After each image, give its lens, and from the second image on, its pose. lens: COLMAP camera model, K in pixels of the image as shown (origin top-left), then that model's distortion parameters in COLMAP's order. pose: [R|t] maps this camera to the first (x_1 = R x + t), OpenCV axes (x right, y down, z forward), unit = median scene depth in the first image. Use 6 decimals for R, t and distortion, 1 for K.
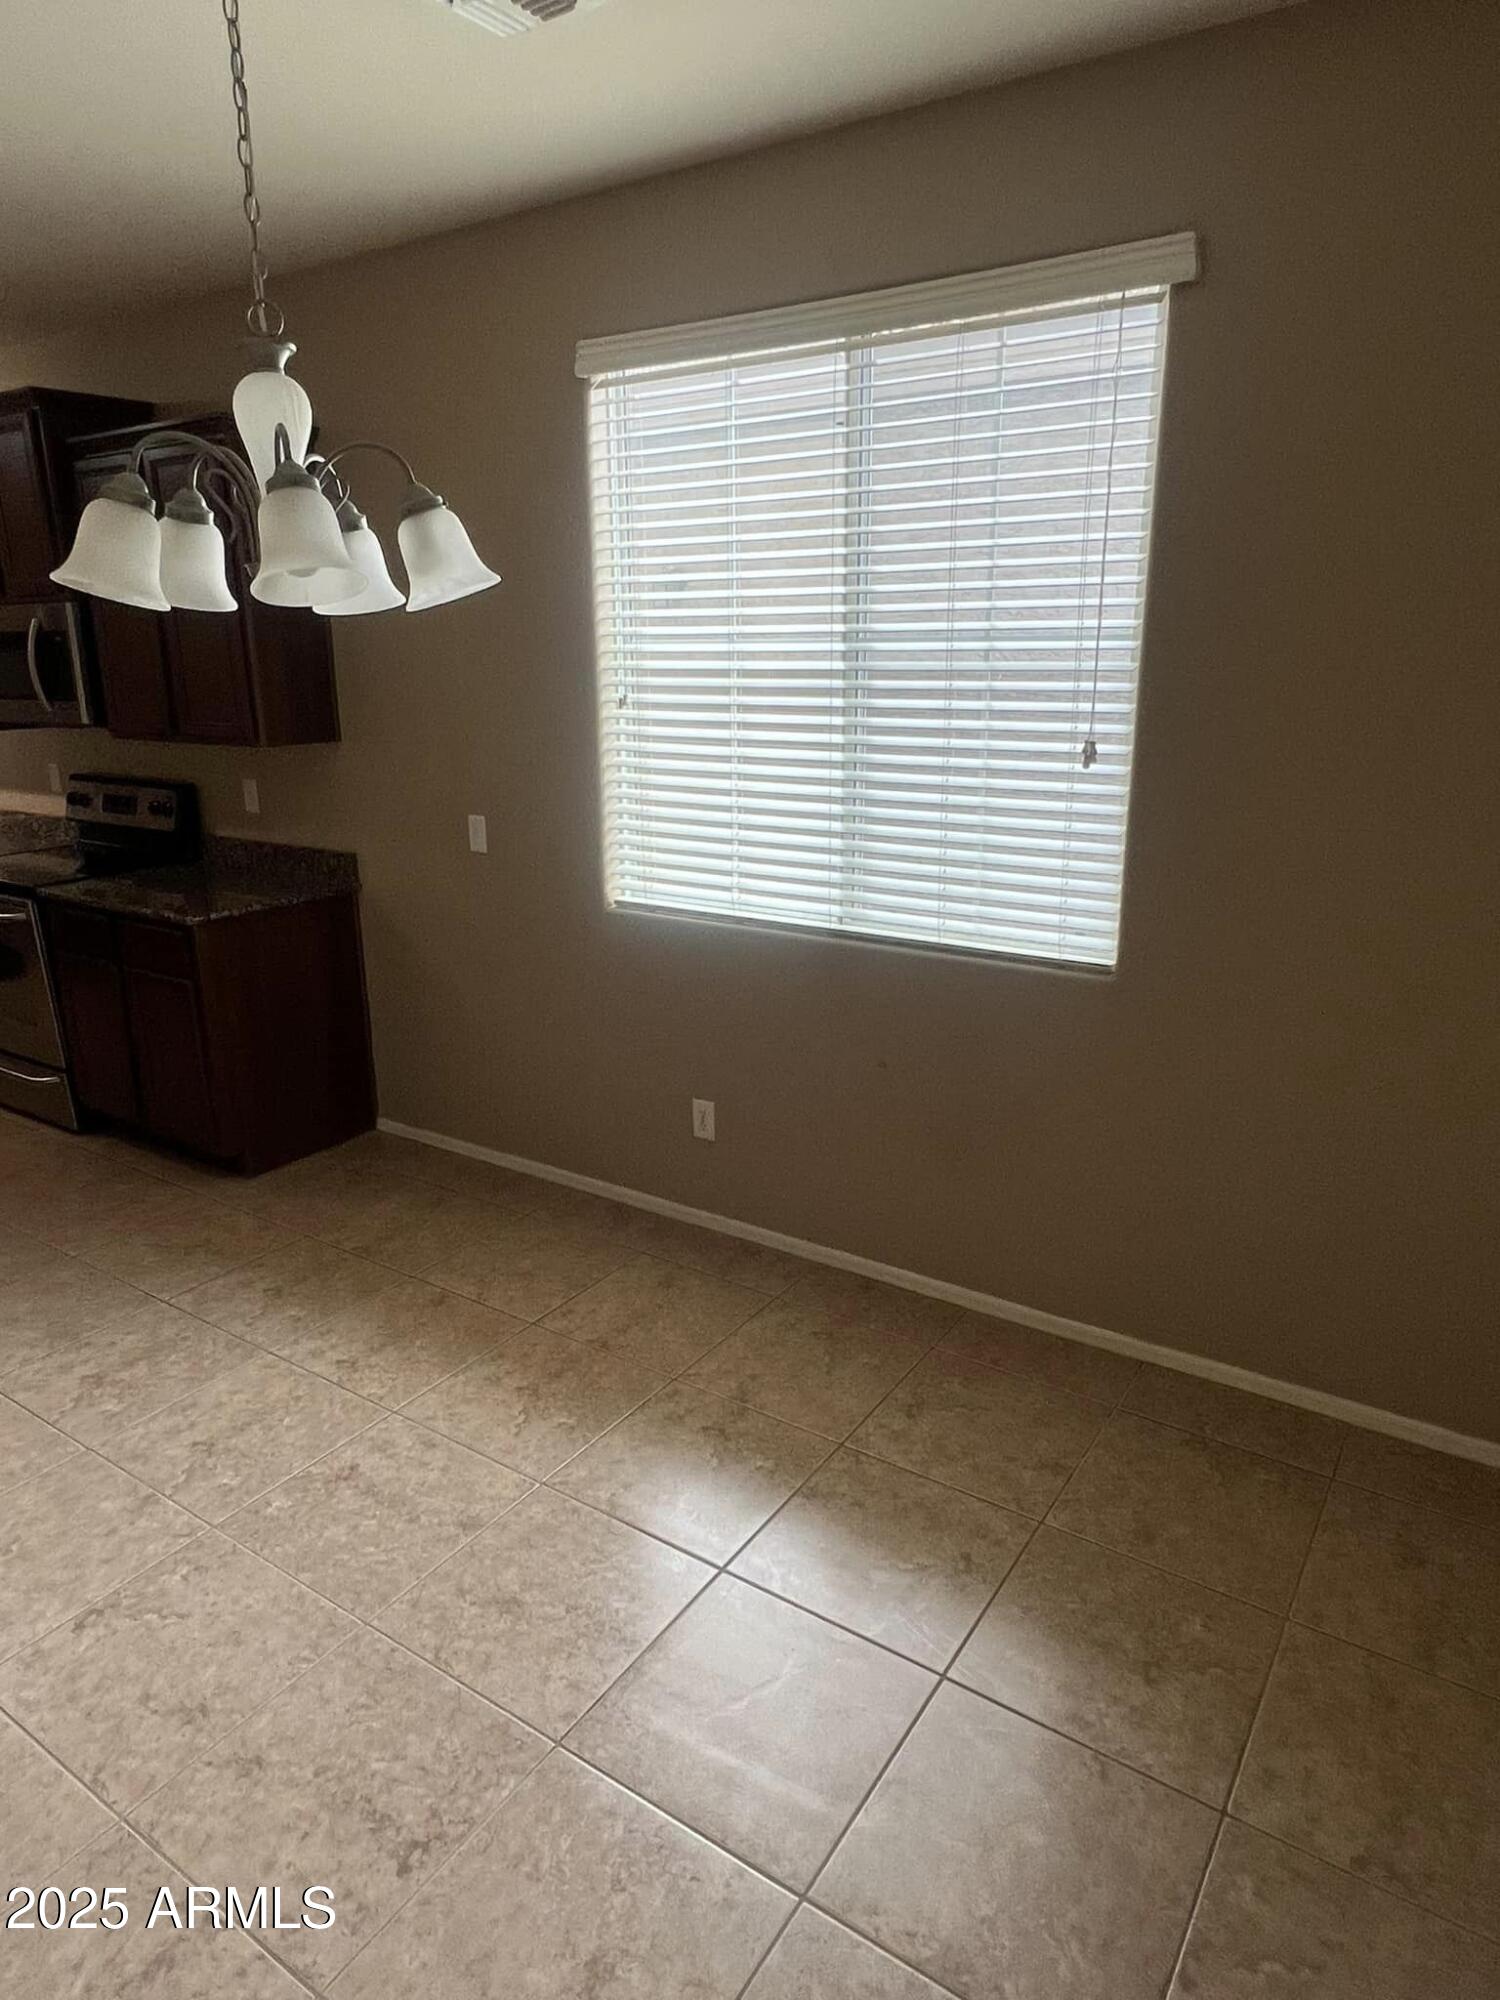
lens RADIAL K [[1239.8, 0, 750.0], [0, 1239.8, 1000.0], [0, 0, 1]] dist [-0.003032, -0.002571]
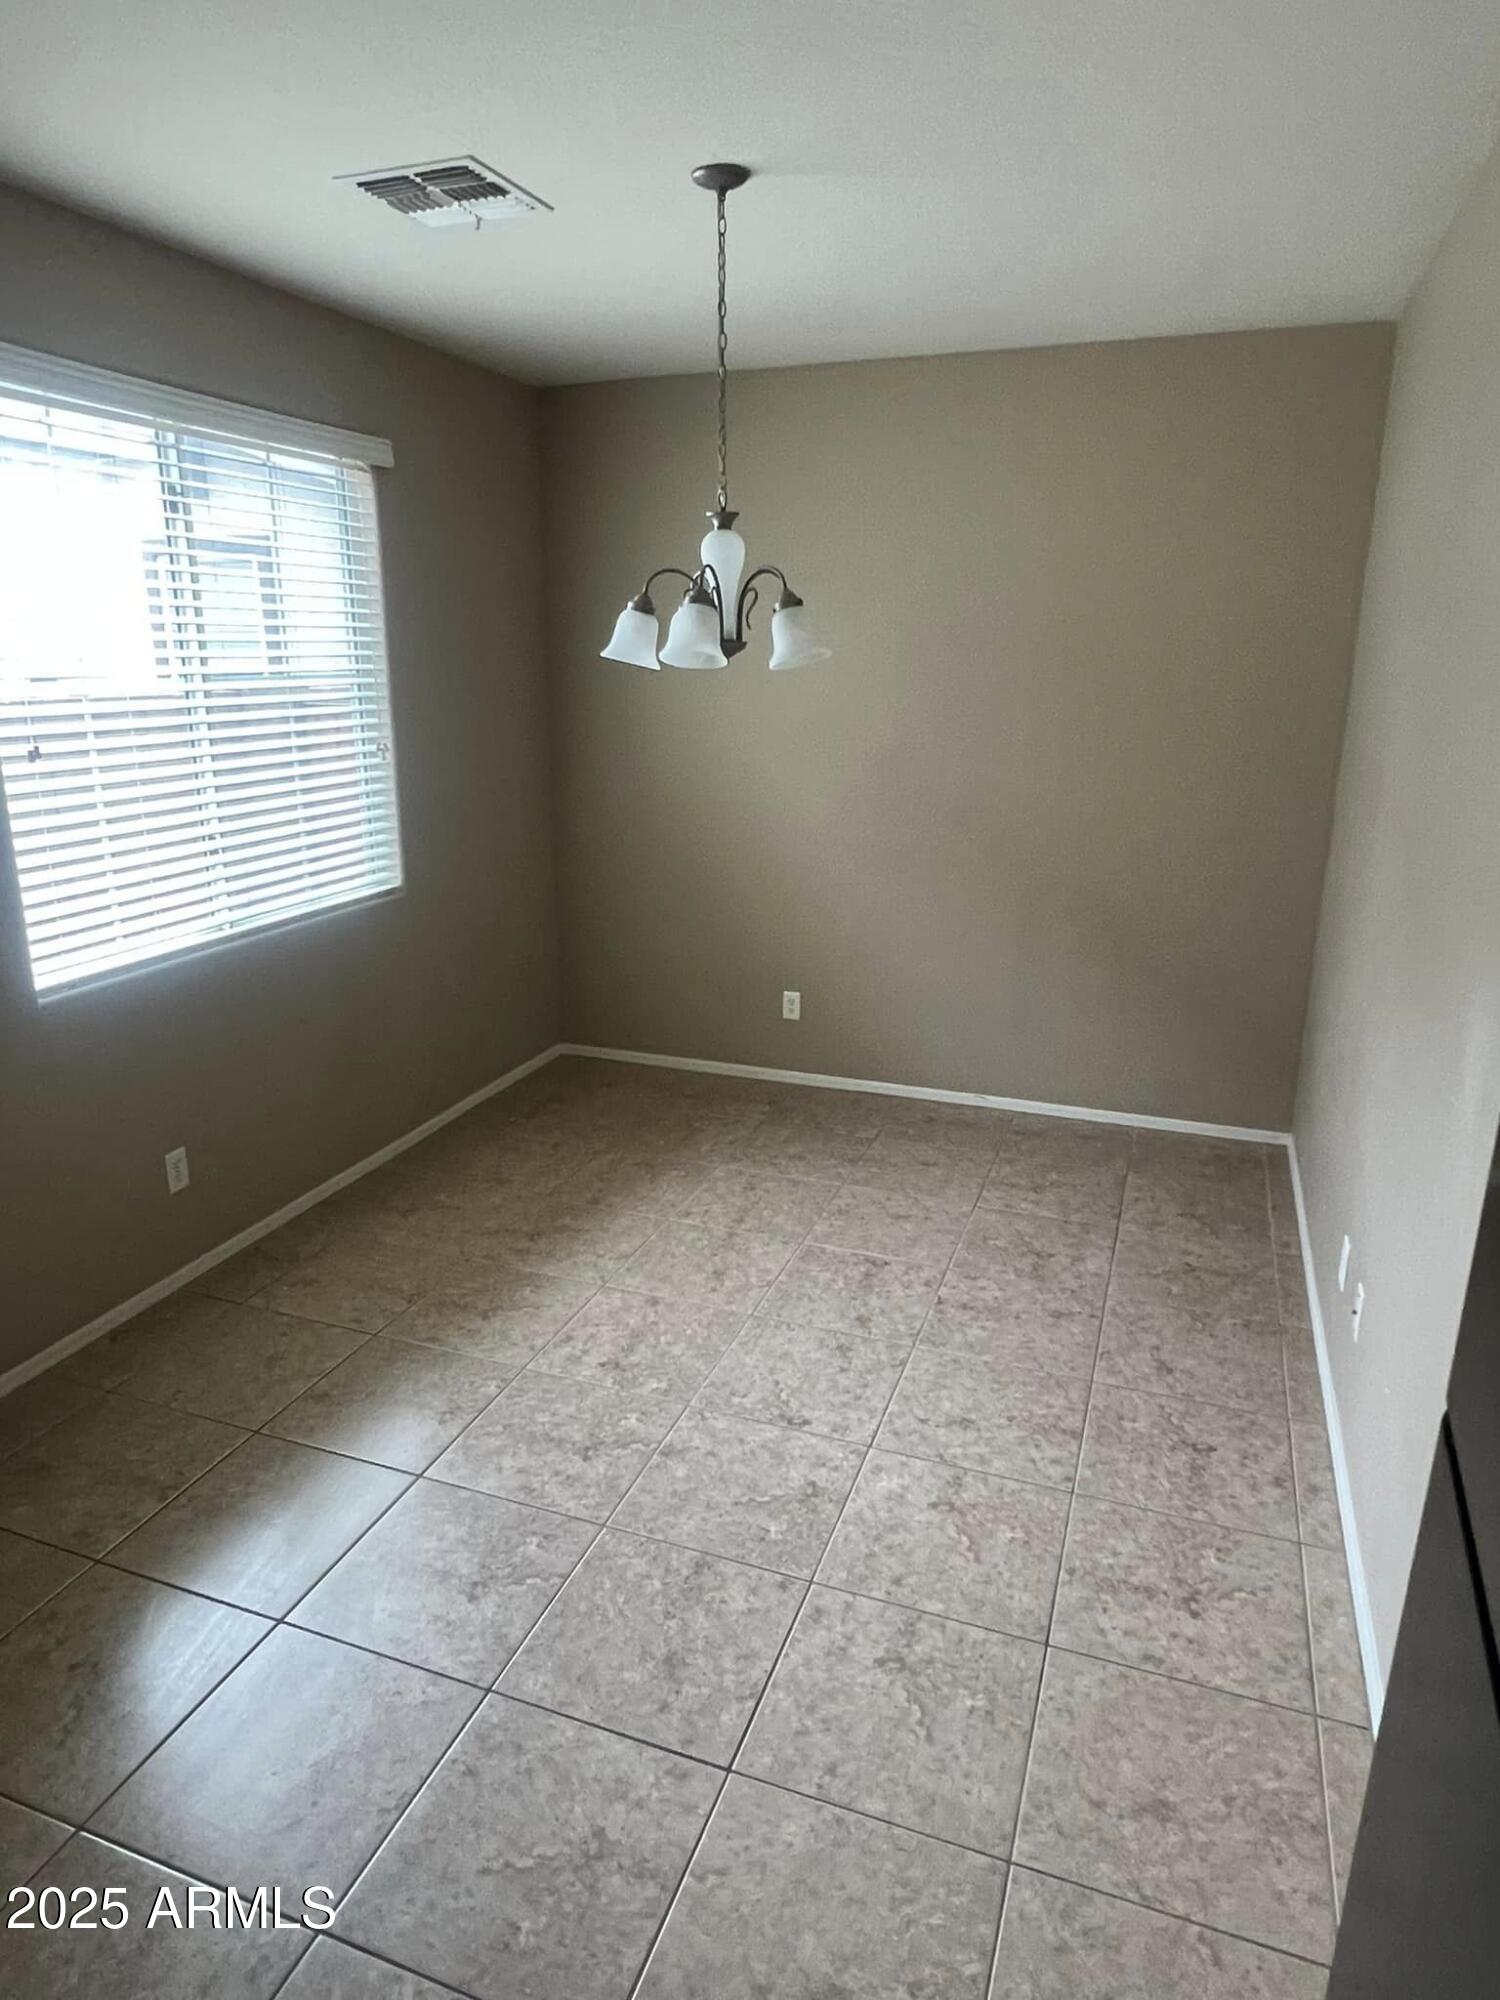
lens RADIAL K [[1239.8, 0, 750.0], [0, 1239.8, 1000.0], [0, 0, 1]] dist [-0.003032, -0.002571]
pose [[-0.240705, -0.258543, 0.935530, -1.349236], [0.264909, 0.909774, 0.319585, -0.287138], [-0.933747, 0.324756, -0.150497, 0.899139]]
